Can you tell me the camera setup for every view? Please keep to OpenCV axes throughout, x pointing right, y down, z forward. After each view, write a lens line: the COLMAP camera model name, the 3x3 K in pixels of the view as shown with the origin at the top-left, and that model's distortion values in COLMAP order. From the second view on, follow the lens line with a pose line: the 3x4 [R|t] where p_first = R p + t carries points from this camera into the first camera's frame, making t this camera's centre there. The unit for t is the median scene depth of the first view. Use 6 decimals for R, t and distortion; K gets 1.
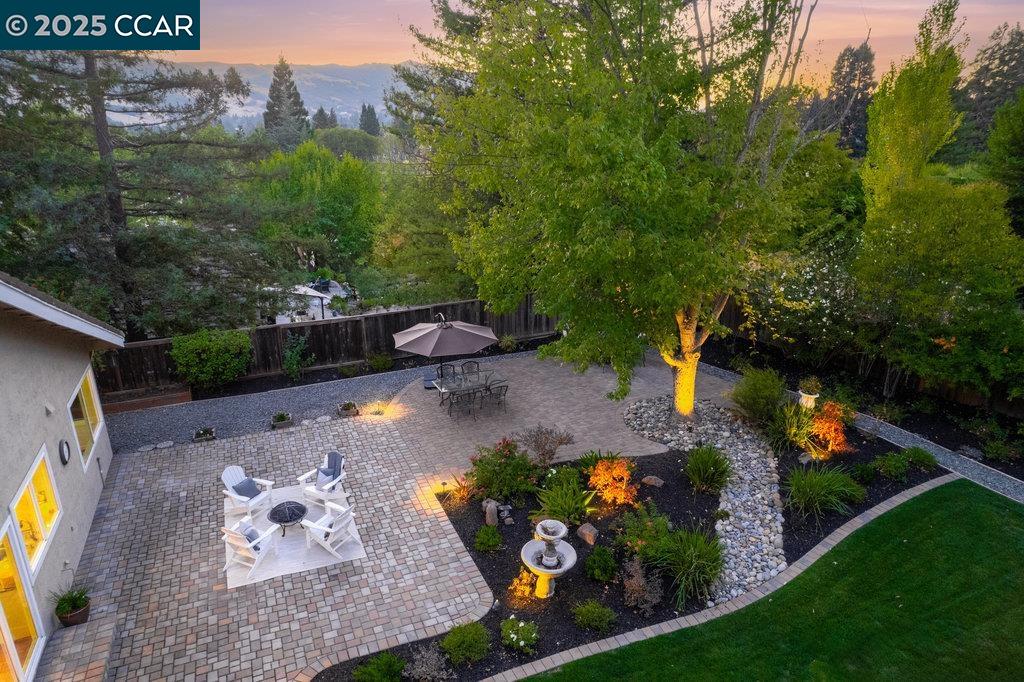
lens RADIAL K [[651.7, 0, 512.0], [0, 651.7, 341.0], [0, 0, 1]] dist [-0.049679, 0.002404]
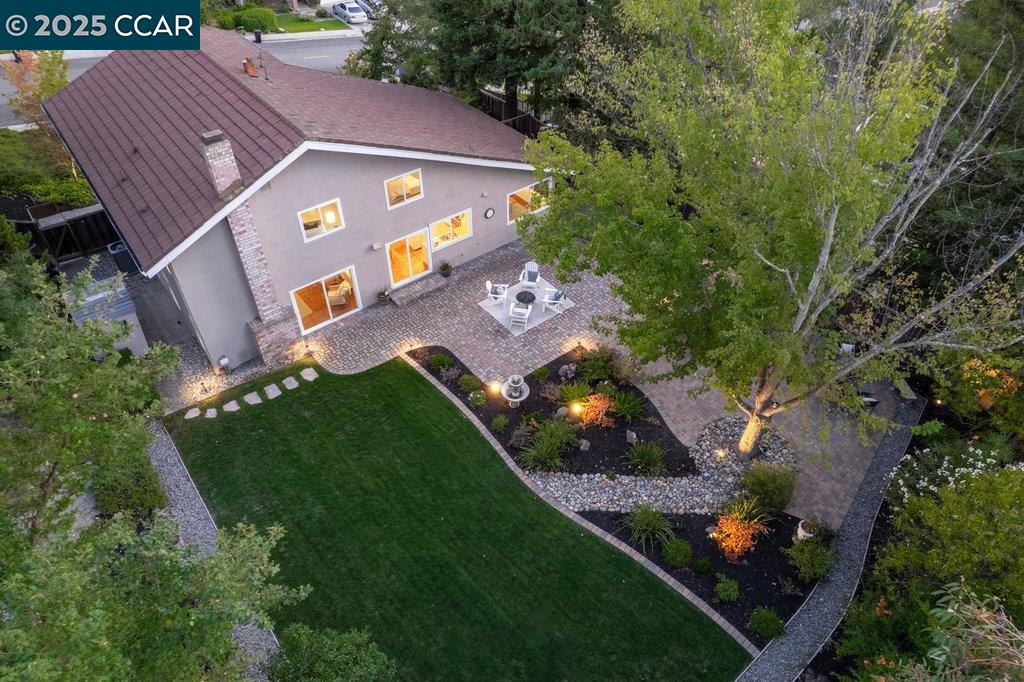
lens RADIAL K [[651.7, 0, 512.0], [0, 651.7, 341.0], [0, 0, 1]] dist [-0.049679, 0.002404]
pose [[0.262541, 0.659102, -0.704739, 1.209119], [-0.320885, 0.748428, 0.580421, -0.828504], [0.910003, 0.073756, 0.407989, 0.162538]]
